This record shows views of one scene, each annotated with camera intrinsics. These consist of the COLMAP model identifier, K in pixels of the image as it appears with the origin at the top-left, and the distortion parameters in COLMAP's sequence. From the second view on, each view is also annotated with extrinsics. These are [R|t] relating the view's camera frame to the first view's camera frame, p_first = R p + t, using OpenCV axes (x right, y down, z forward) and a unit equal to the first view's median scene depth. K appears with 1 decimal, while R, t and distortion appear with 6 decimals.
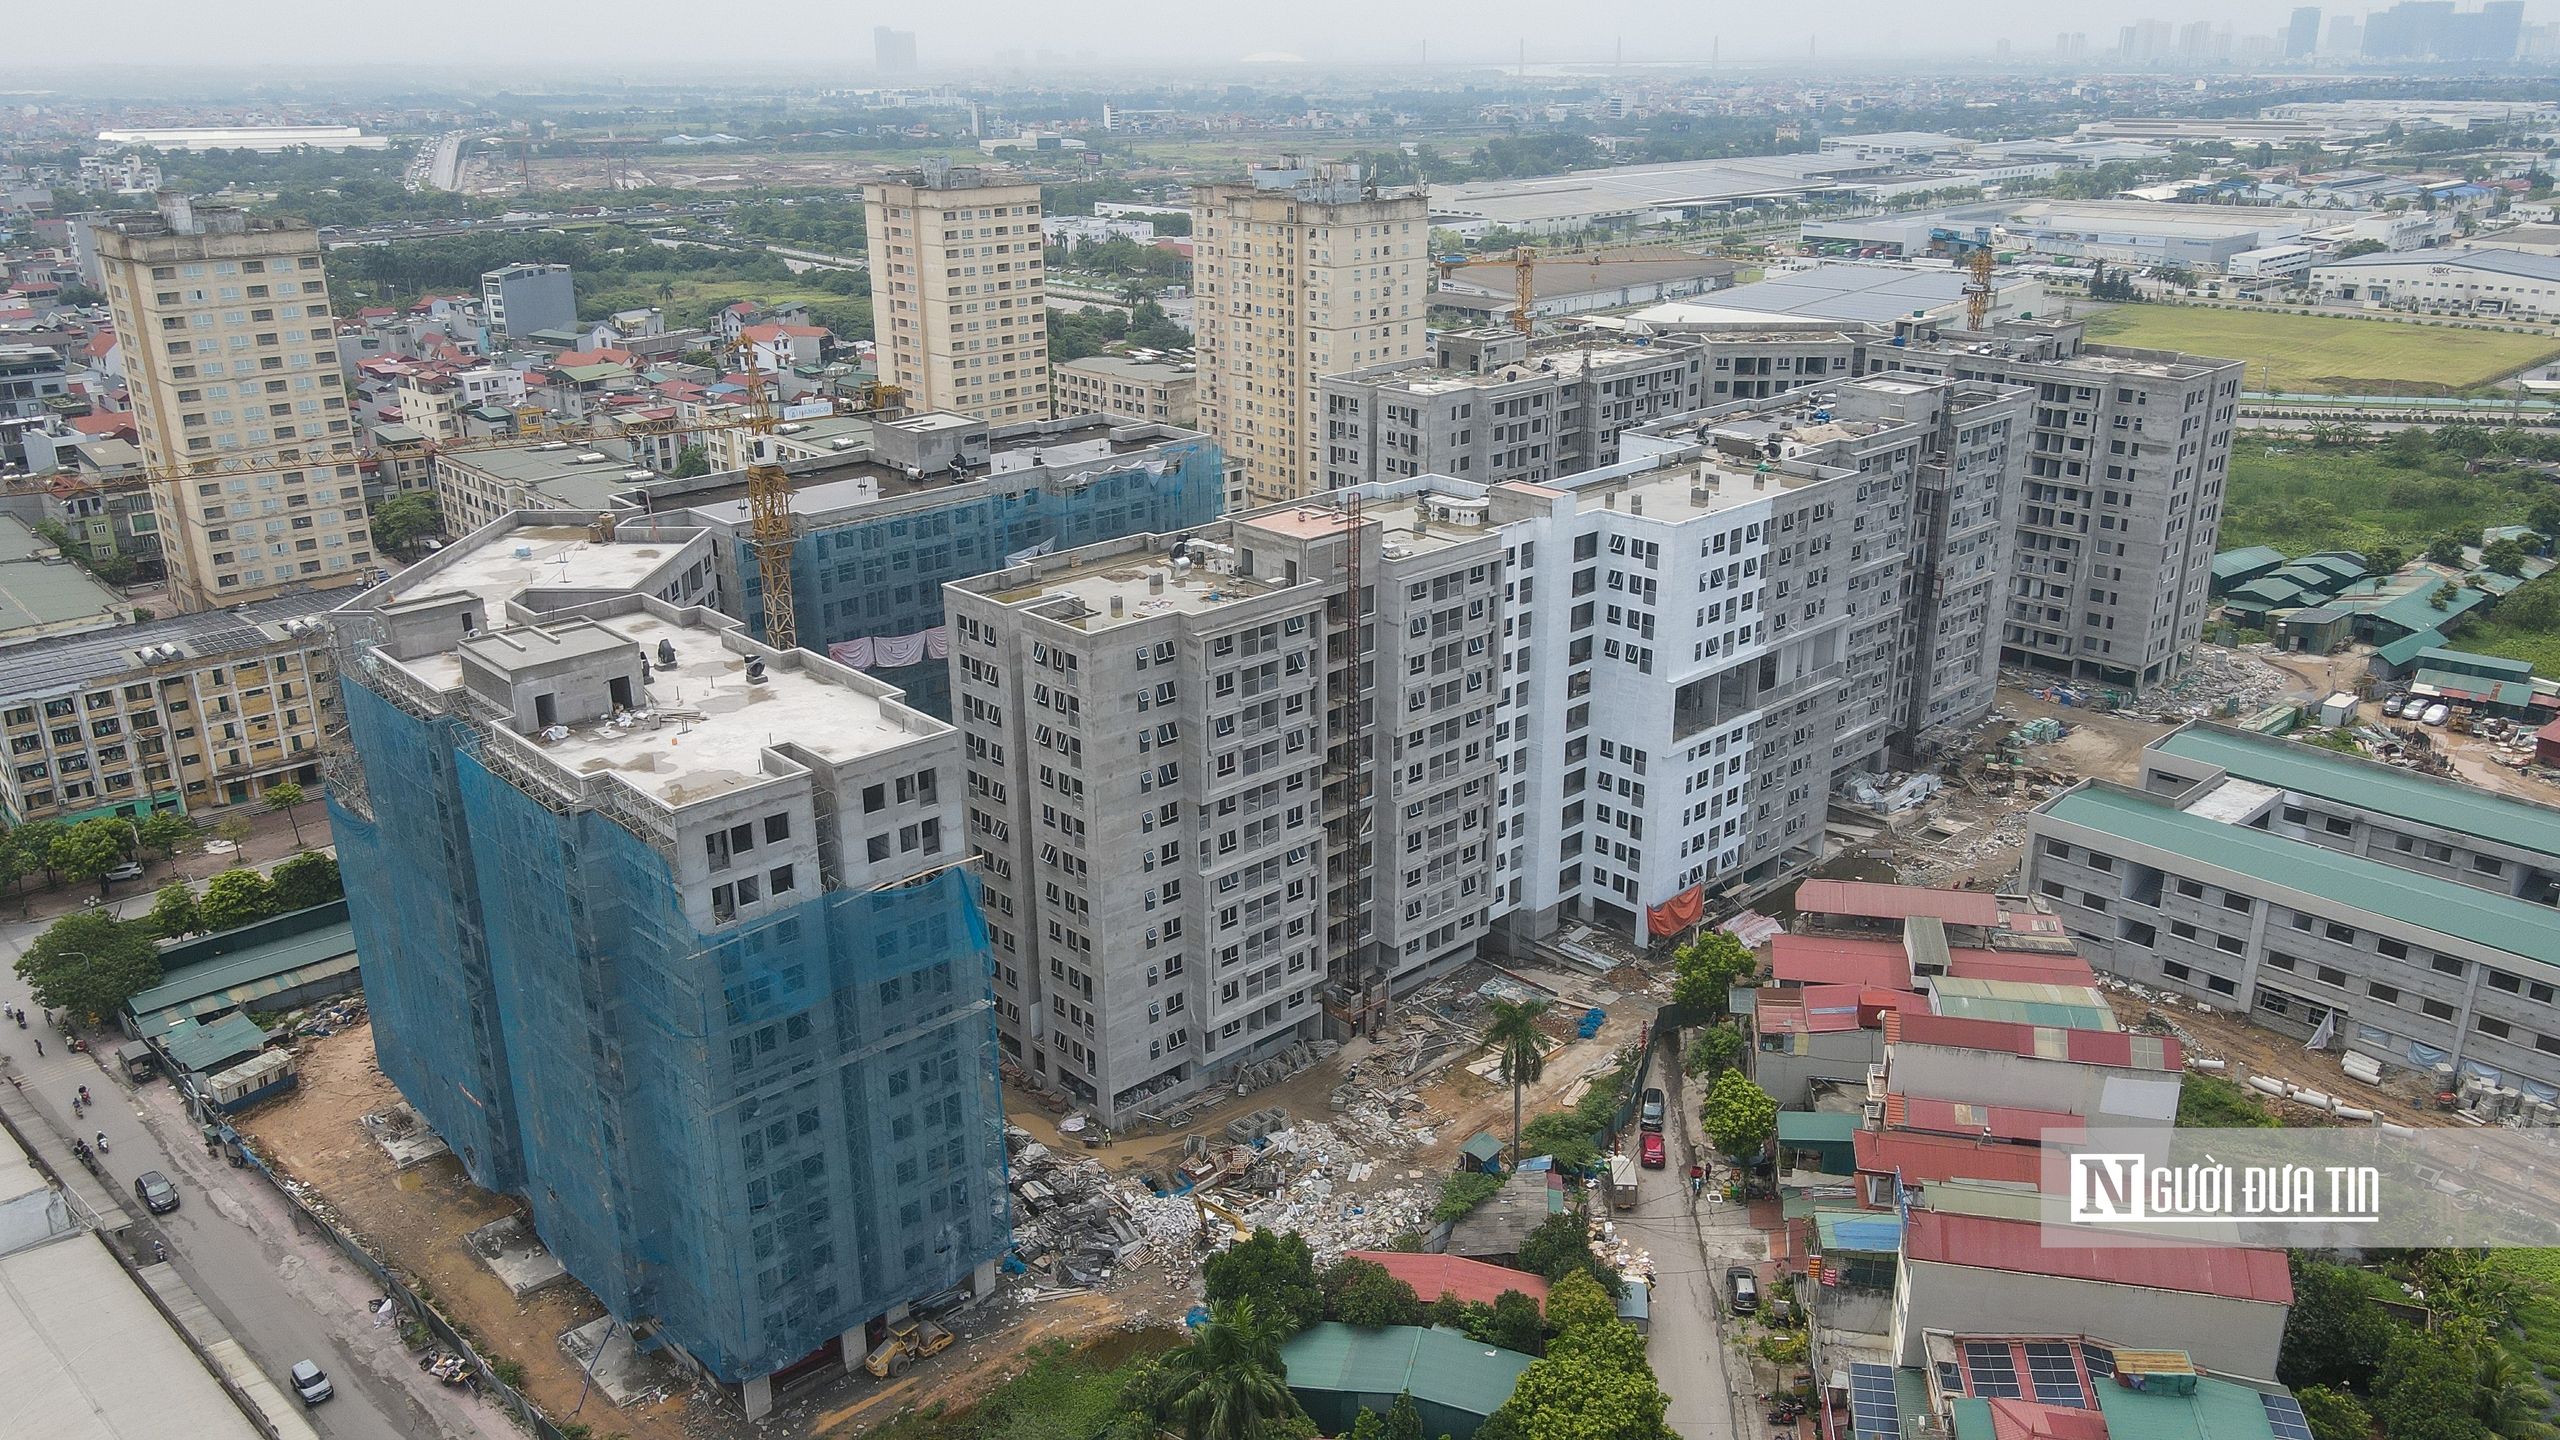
lens RADIAL K [[1889.8, 0, 1278.4], [0, 1889.8, 701.7], [0, 0, 1]] dist [-0.028639, 0.072583]
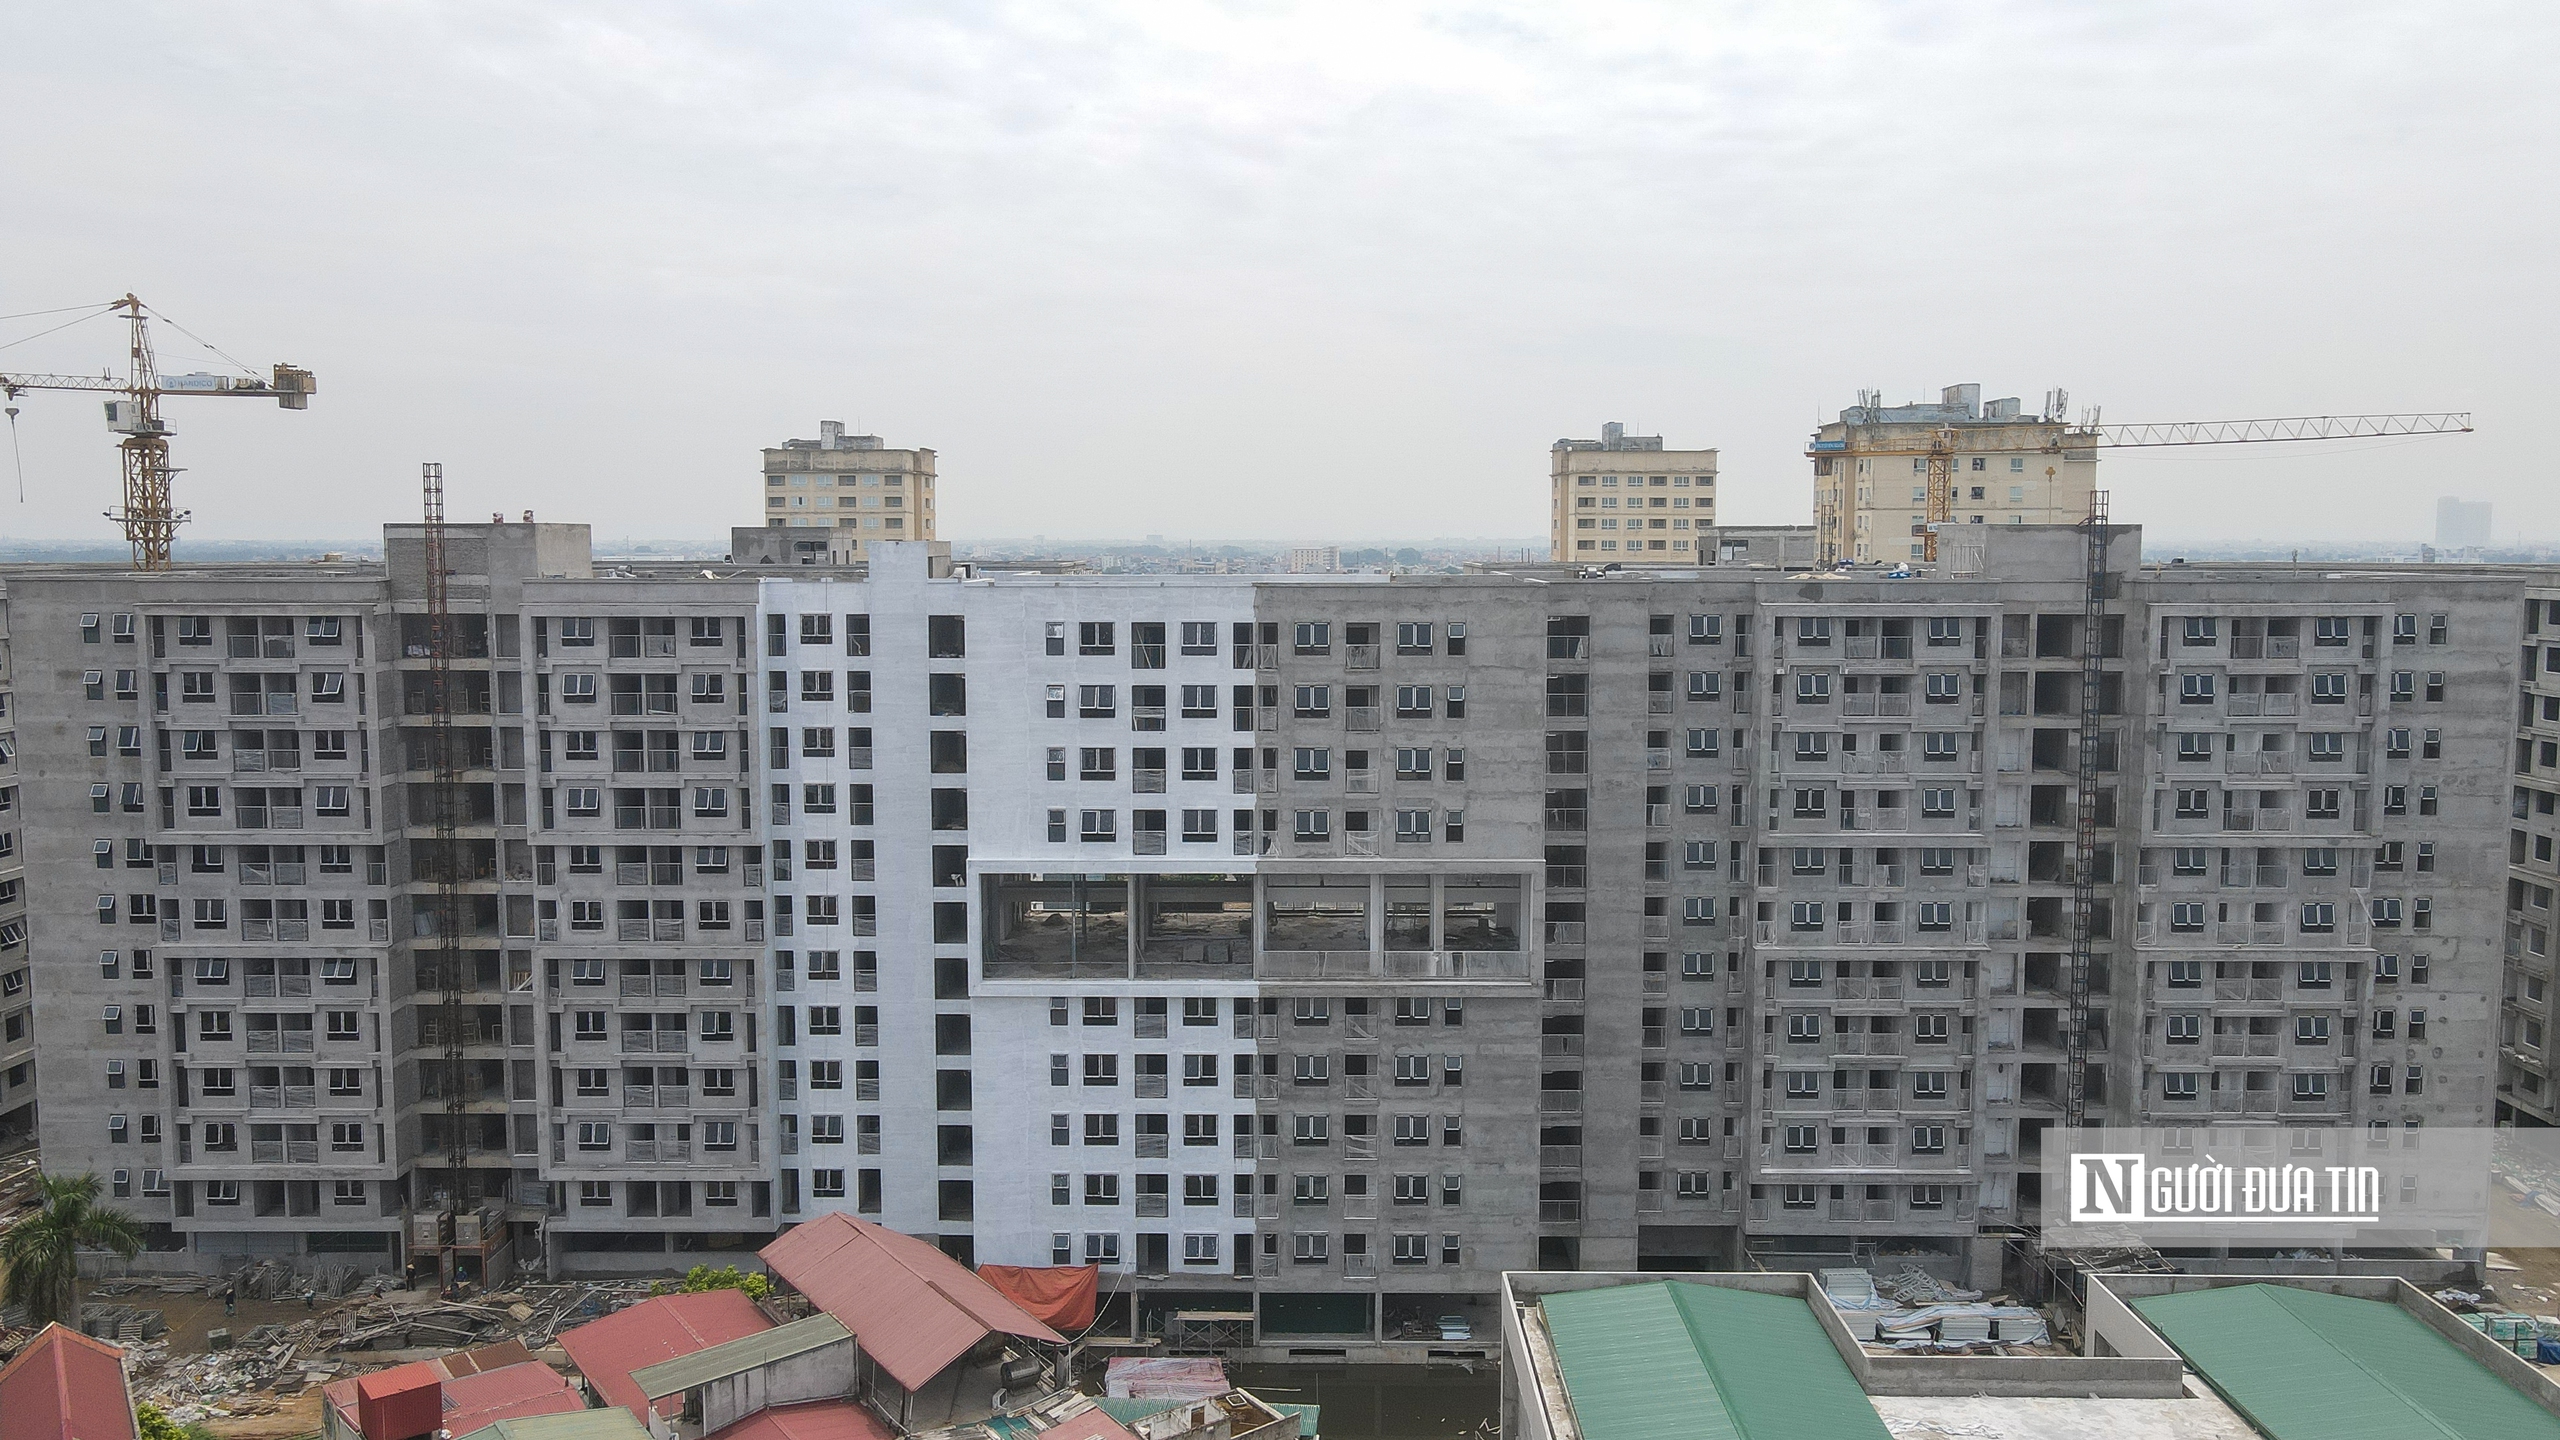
lens RADIAL K [[1889.8, 0, 1278.4], [0, 1889.8, 701.7], [0, 0, 1]] dist [-0.028639, 0.072583]
pose [[0.719415, 0.066801, -0.691361, 0.639249], [-0.231503, 0.961511, -0.147994, 0.006458], [0.654865, 0.266522, 0.707190, 0.602546]]
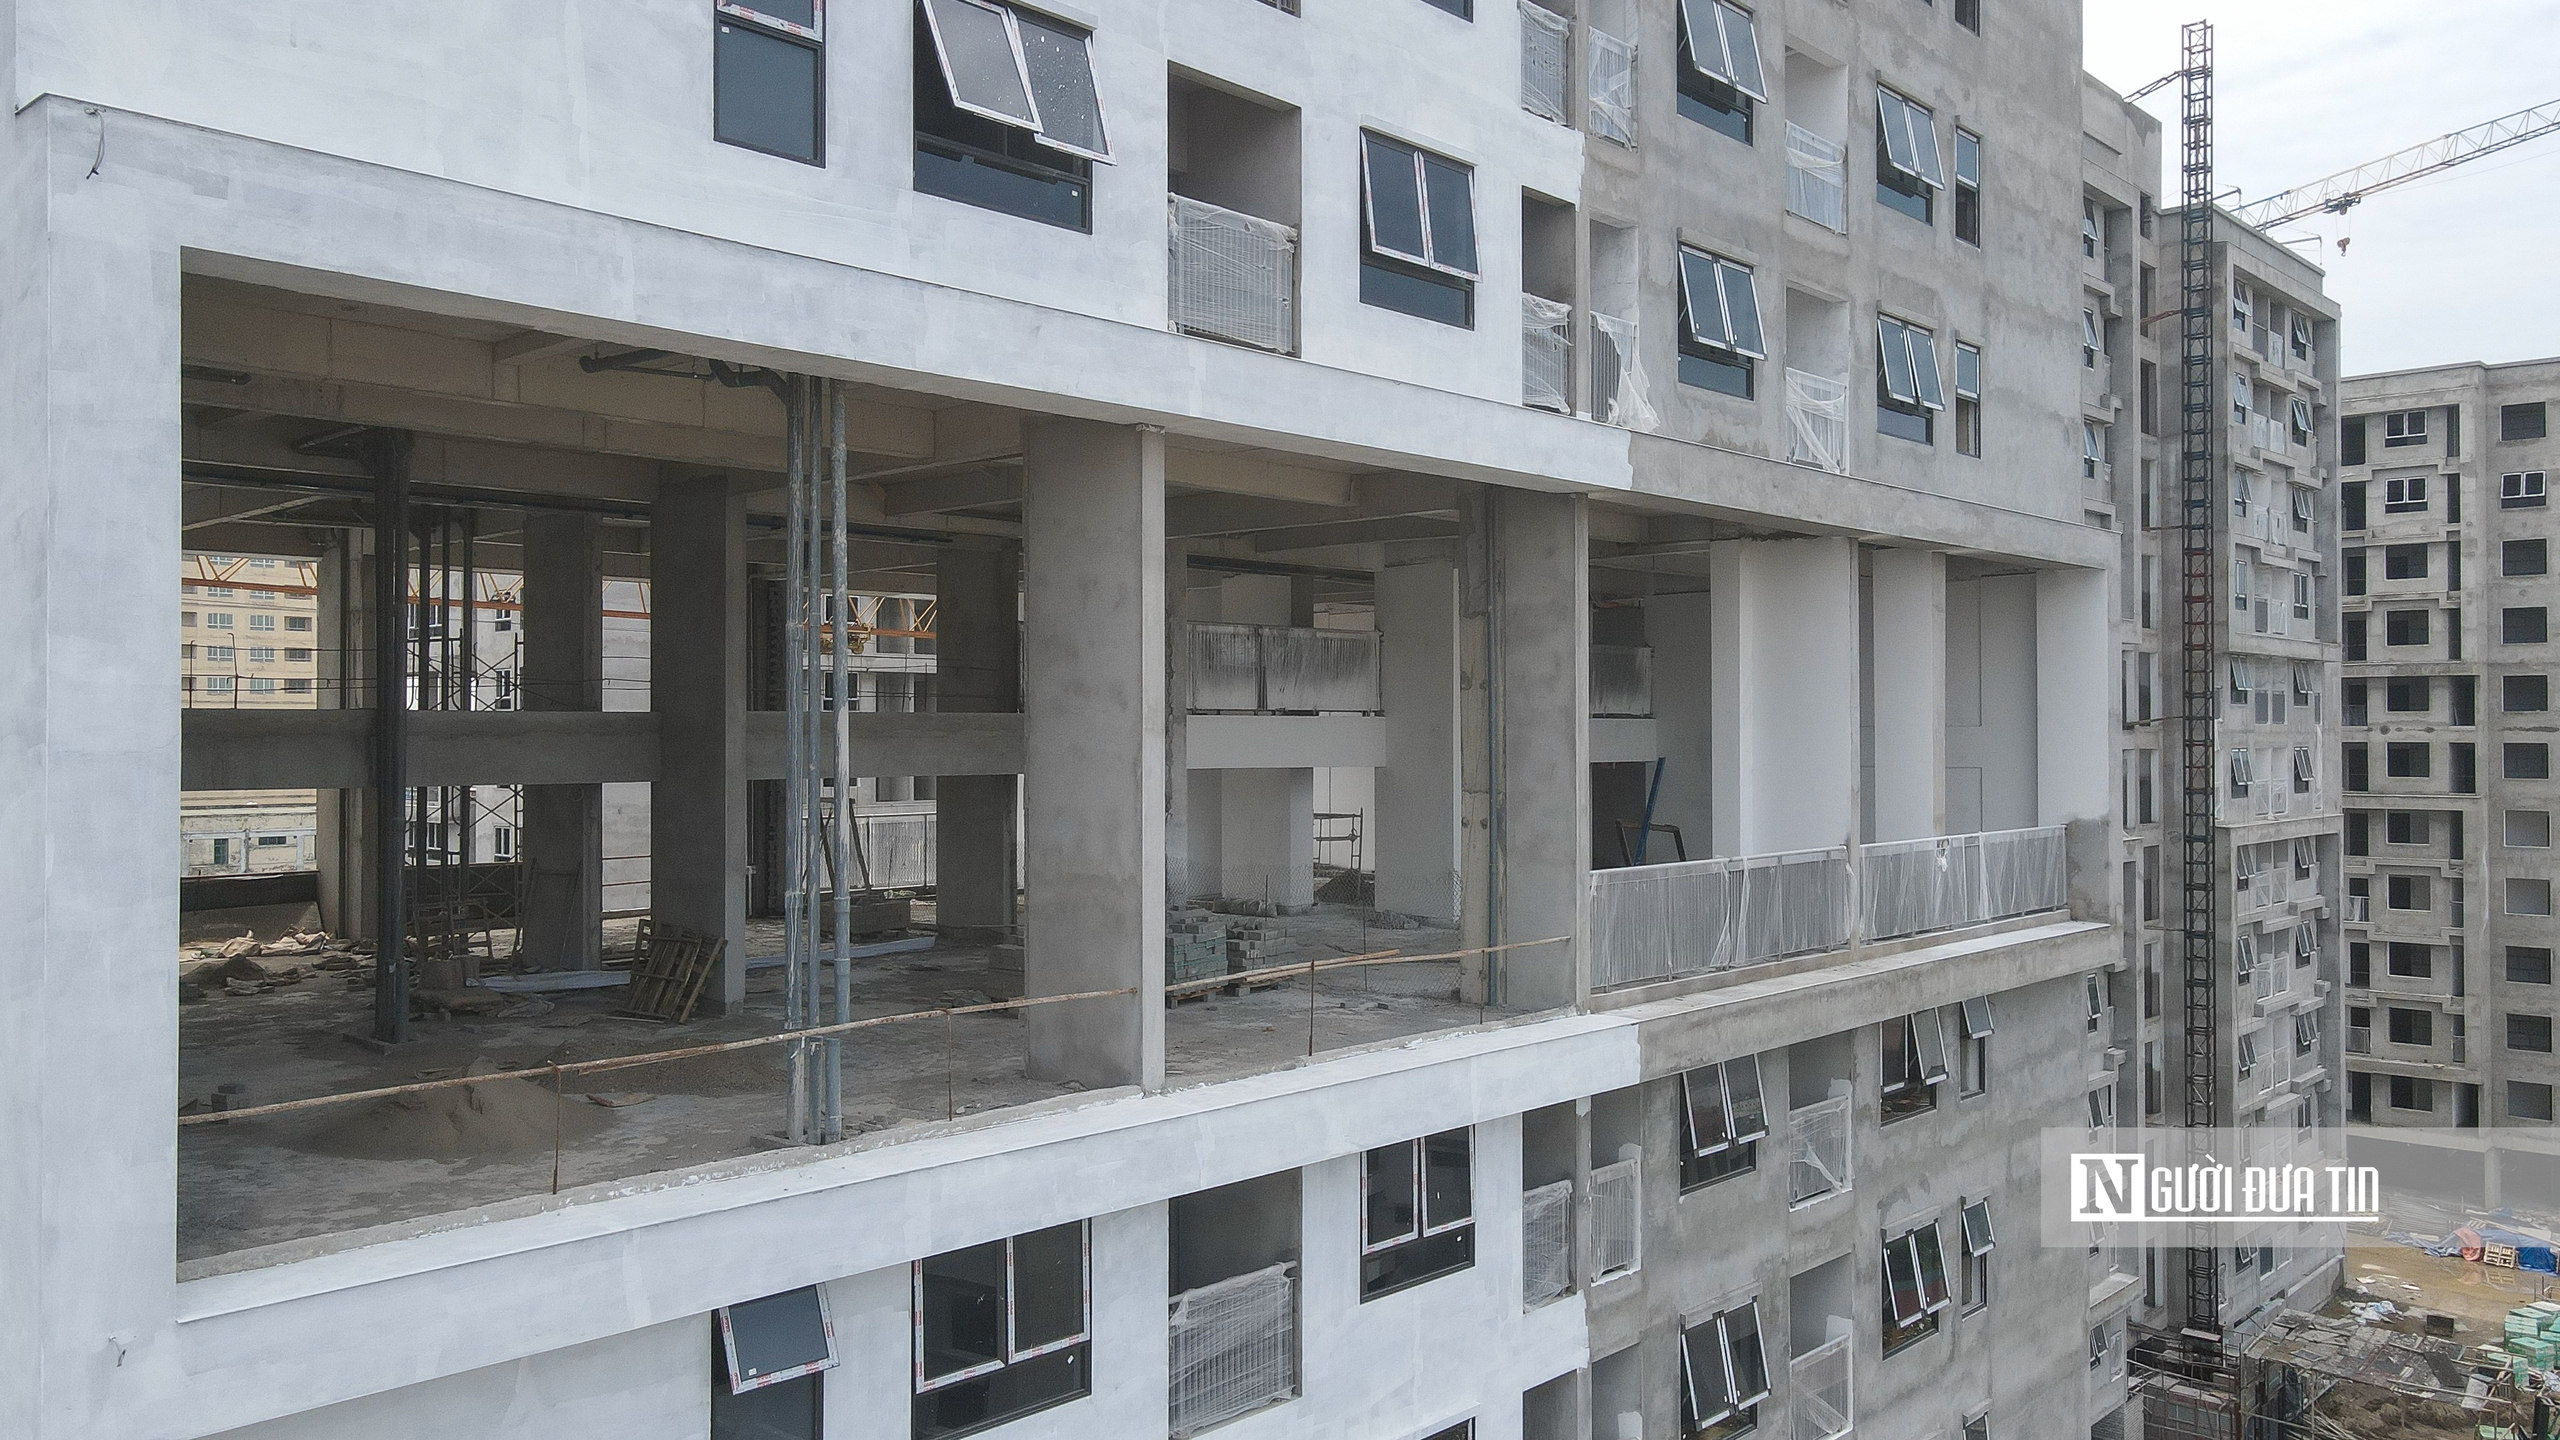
lens RADIAL K [[1889.8, 0, 1278.4], [0, 1889.8, 701.7], [0, 0, 1]] dist [-0.028639, 0.072583]
pose [[0.998042, 0.006943, 0.062166, 0.229926], [0.014927, 0.938673, -0.344486, 0.026777], [-0.060745, 0.344739, 0.936731, 0.896452]]
